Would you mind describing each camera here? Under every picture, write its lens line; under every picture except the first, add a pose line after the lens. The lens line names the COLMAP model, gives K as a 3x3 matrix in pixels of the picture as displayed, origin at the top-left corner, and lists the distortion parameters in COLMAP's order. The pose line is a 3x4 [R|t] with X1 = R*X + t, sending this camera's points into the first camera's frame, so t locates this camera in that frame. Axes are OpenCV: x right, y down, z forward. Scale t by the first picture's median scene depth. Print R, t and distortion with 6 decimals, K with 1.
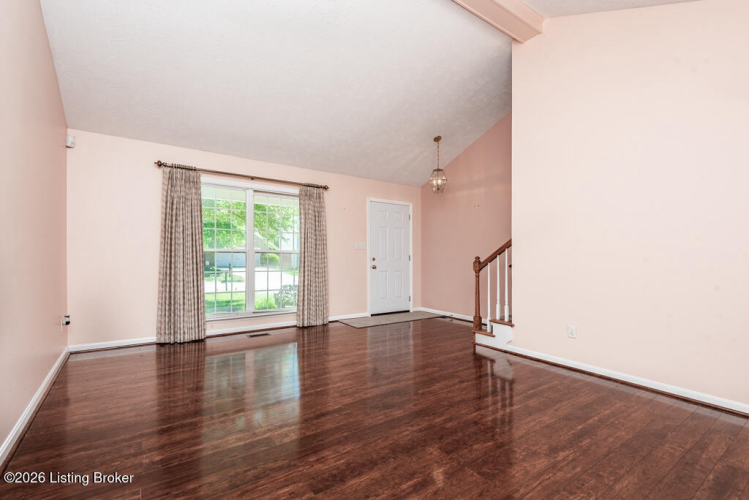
lens RADIAL K [[342.9, 0, 374.5], [0, 342.9, 241.9], [0, 0, 1]] dist [0.029217, -0.016201]
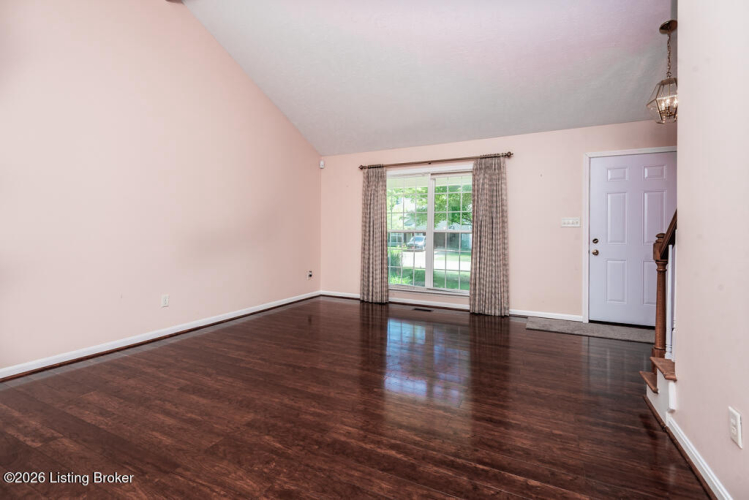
lens RADIAL K [[347.2, 0, 371.7], [0, 347.2, 231.9], [0, 0, 1]] dist [0.036901, -0.017070]
pose [[0.475514, -0.015259, -0.879576, 0.607691], [0.028005, 0.999605, -0.002201, 0.030920], [0.879263, -0.023586, 0.475753, 0.399589]]
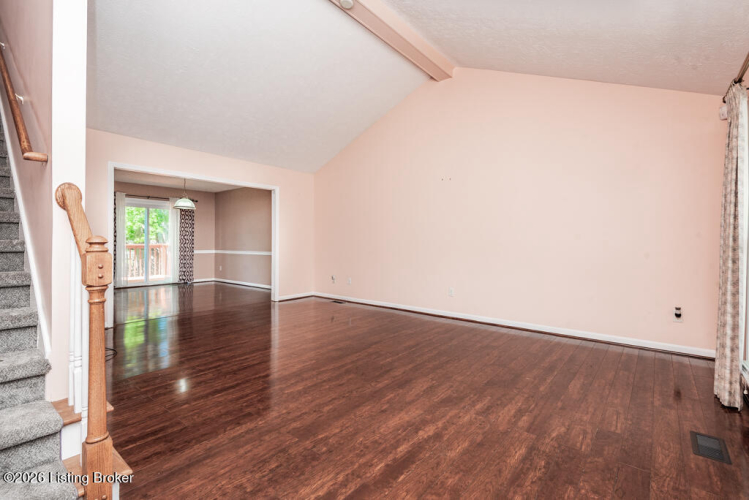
lens RADIAL K [[342.9, 0, 374.5], [0, 342.9, 241.9], [0, 0, 1]] dist [0.029217, -0.016201]
pose [[-0.965271, -0.016312, -0.260739, 0.163848], [-0.006317, 0.999214, -0.039125, 0.060942], [0.261173, -0.036119, -0.964616, 1.458865]]
